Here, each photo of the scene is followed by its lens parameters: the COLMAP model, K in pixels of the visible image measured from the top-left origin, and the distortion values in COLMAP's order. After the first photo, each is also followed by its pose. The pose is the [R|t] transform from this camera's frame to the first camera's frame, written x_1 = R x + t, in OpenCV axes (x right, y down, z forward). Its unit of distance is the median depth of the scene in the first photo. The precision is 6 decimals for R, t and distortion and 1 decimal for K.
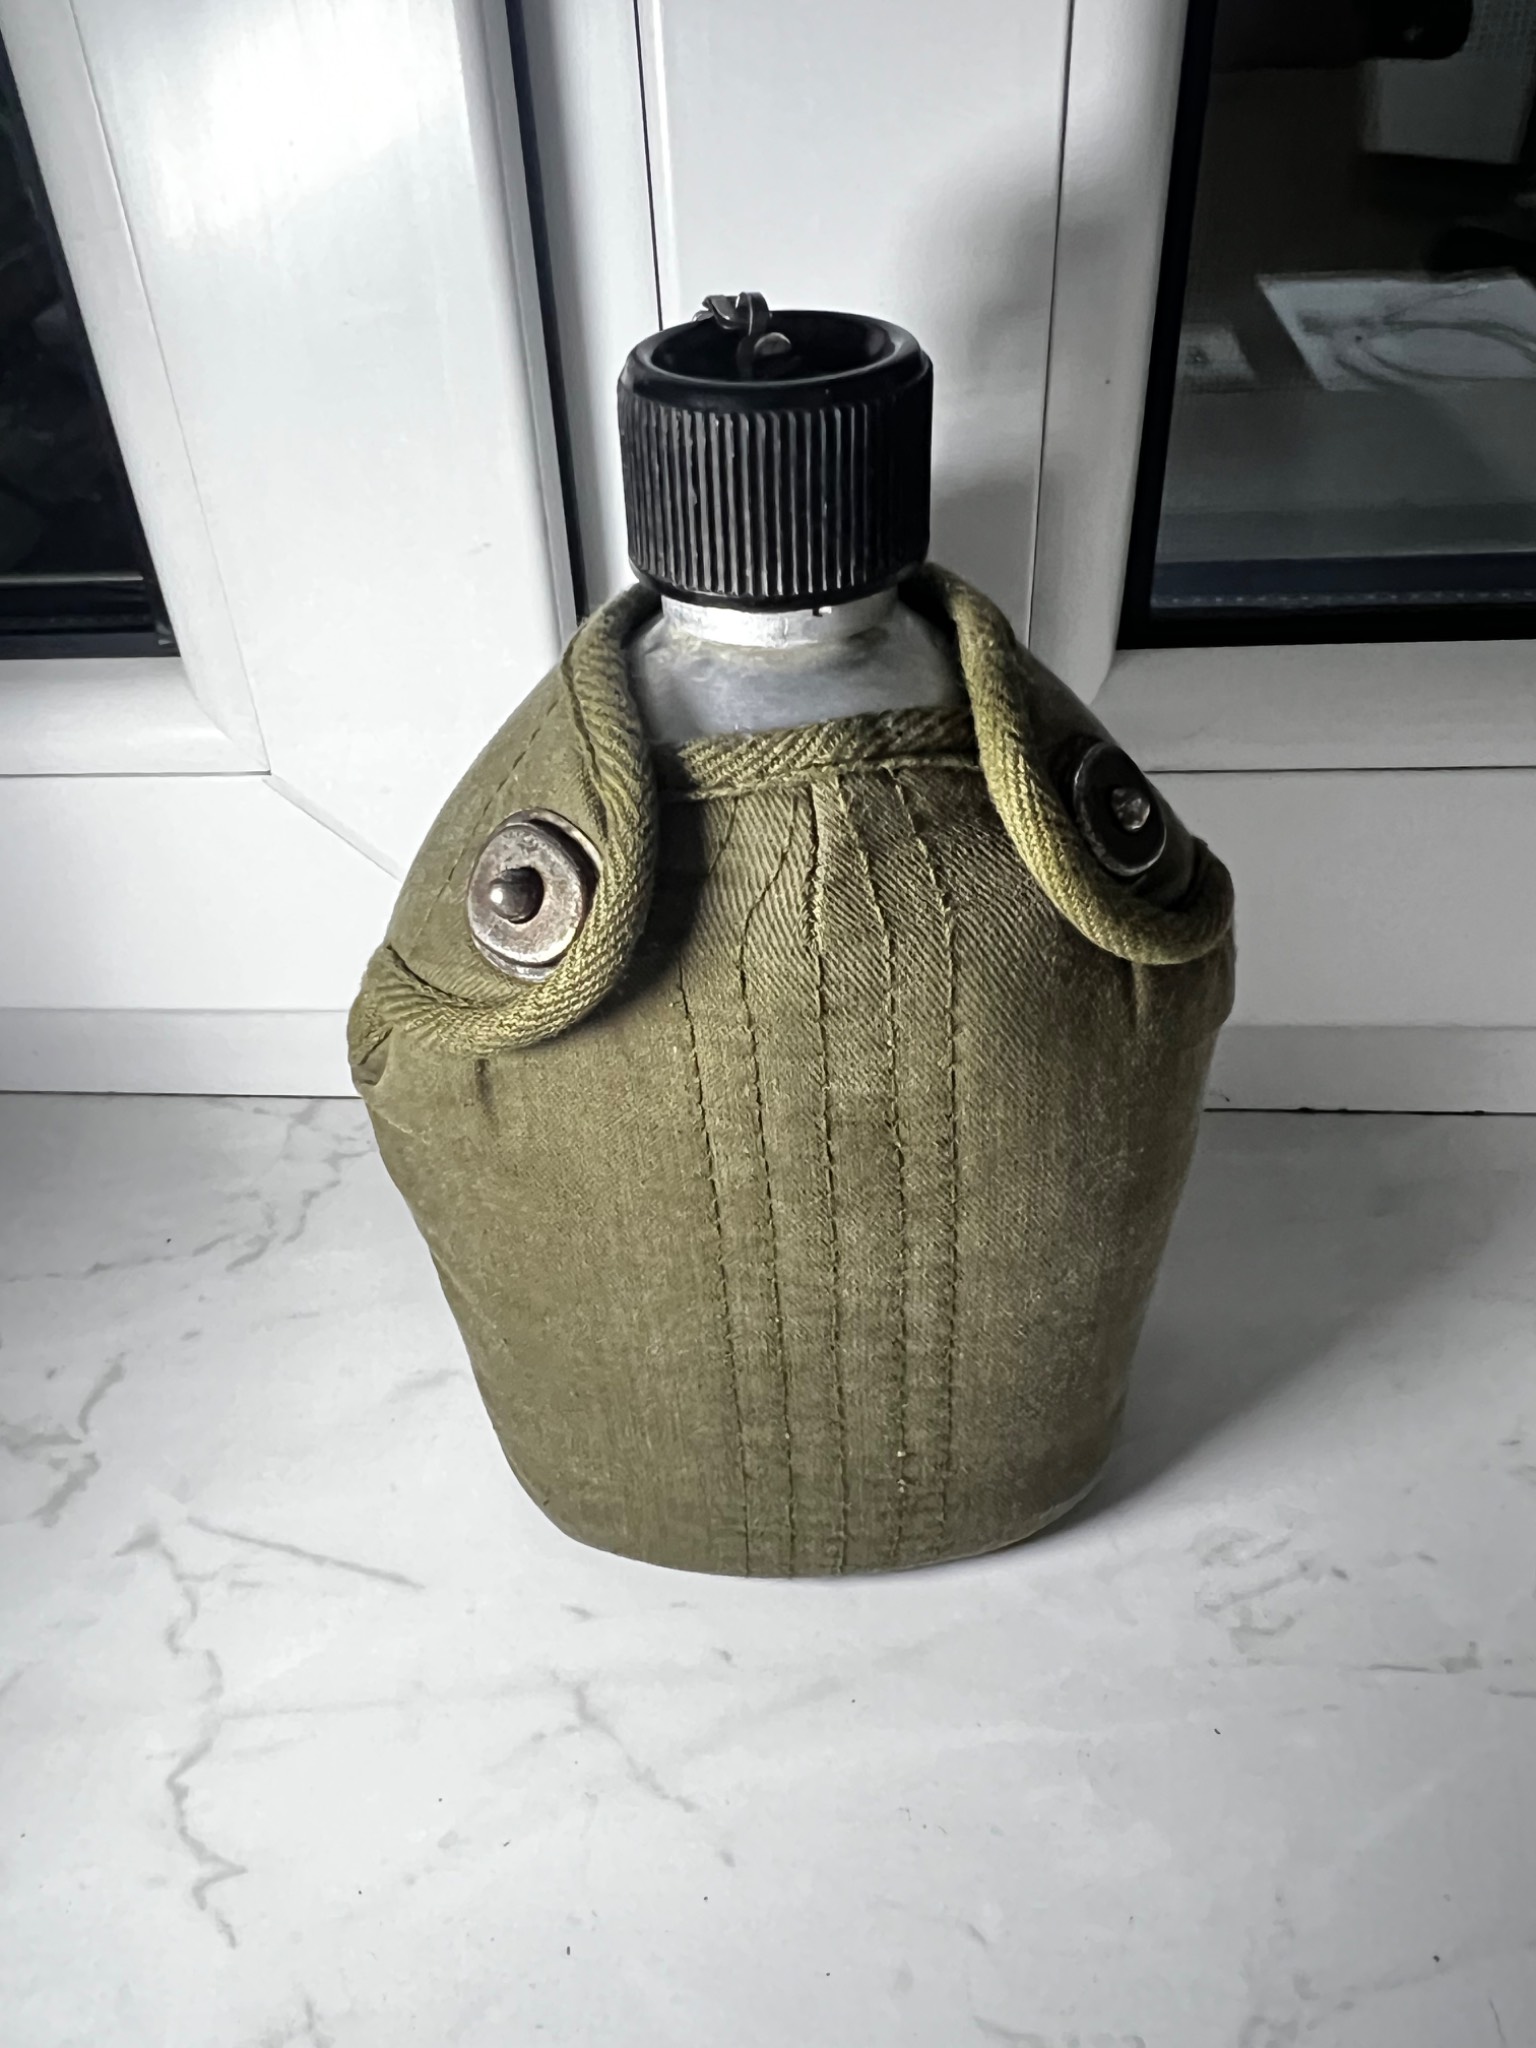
lens RADIAL K [[1592.1, 0, 765.2], [0, 1592.1, 1010.0], [0, 0, 1]] dist [0.000346, 0.002047]
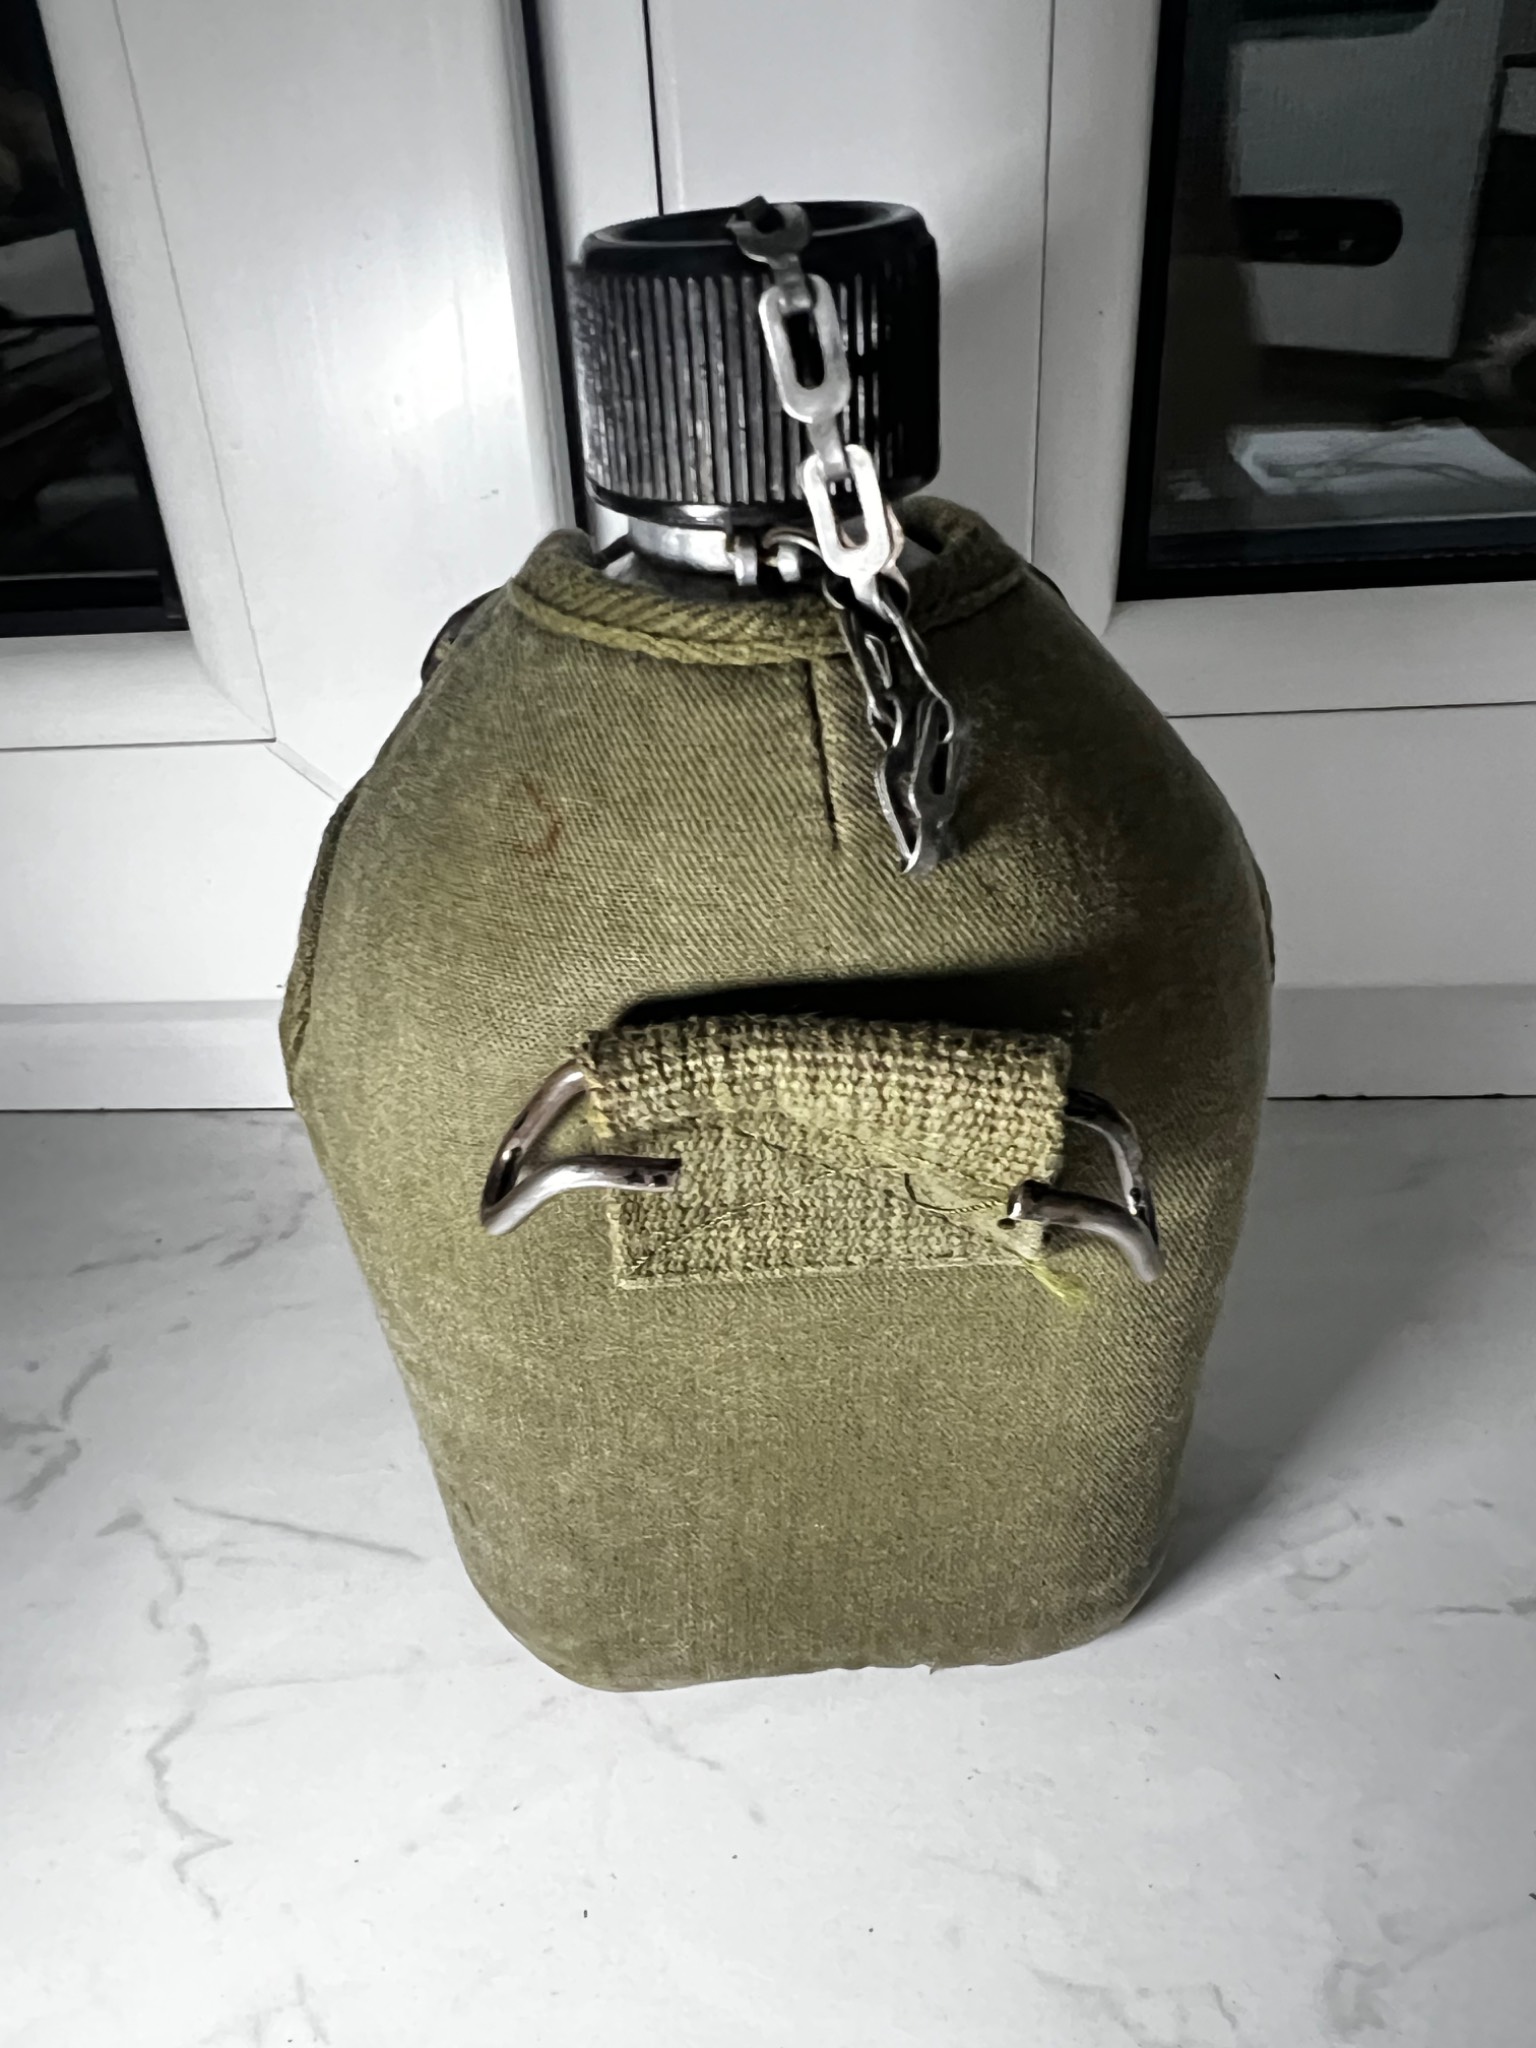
lens RADIAL K [[1592.1, 0, 758.7], [0, 1592.1, 1013.6], [0, 0, 1]] dist [0.000346, 0.002047]
pose [[0.999844, -0.016306, 0.006776, -0.018284], [0.016976, 0.993245, -0.114783, 0.155266], [-0.004859, 0.114881, 0.993367, 0.028277]]
